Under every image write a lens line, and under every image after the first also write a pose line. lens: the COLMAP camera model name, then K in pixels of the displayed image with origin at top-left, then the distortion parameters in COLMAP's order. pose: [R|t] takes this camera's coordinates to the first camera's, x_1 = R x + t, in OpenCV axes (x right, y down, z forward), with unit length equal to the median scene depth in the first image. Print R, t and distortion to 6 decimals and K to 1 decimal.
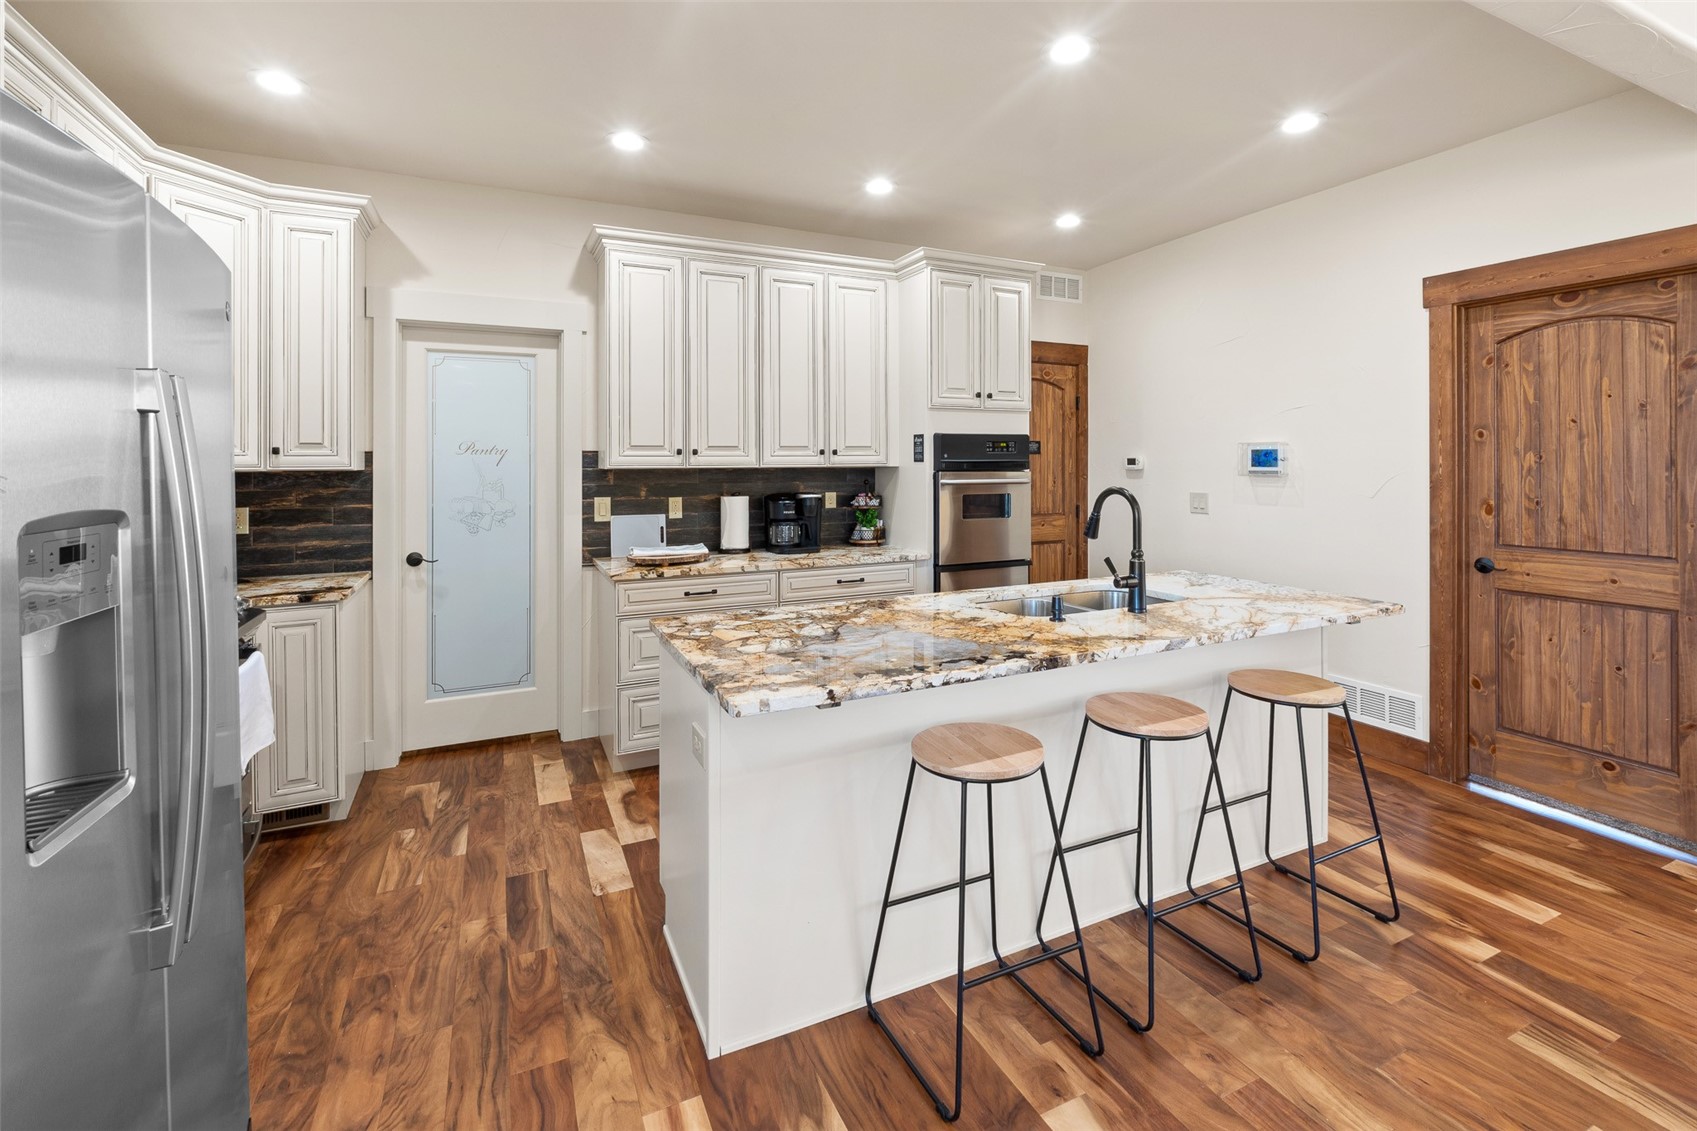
lens RADIAL K [[738.9, 0, 845.4], [0, 738.9, 458.0], [0, 0, 1]] dist [-0.000556, -0.000224]
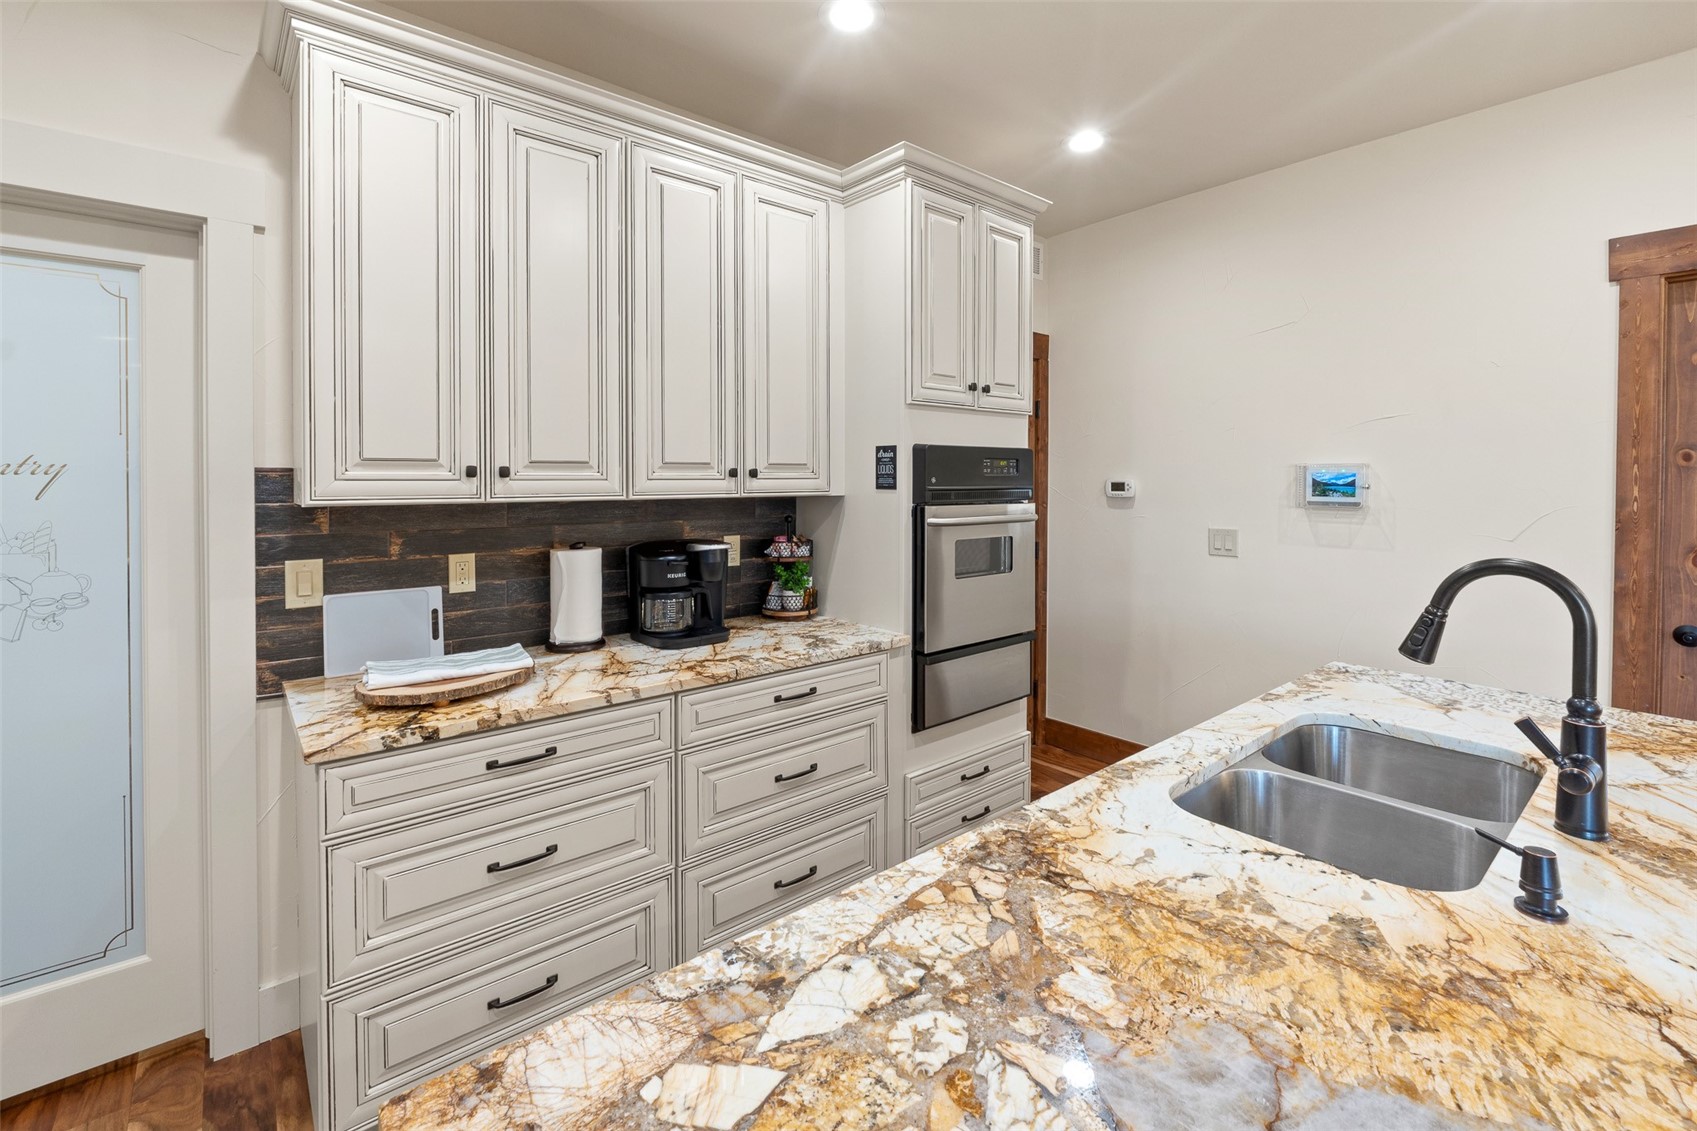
lens RADIAL K [[747.1, 0, 857.8], [0, 747.1, 486.8], [0, 0, 1]] dist [-0.001424, -0.001482]
pose [[0.963735, 0.001218, 0.266857, -0.096589], [-0.005978, 0.999837, 0.017024, -0.007772], [-0.266793, -0.018002, 0.963586, 0.395532]]
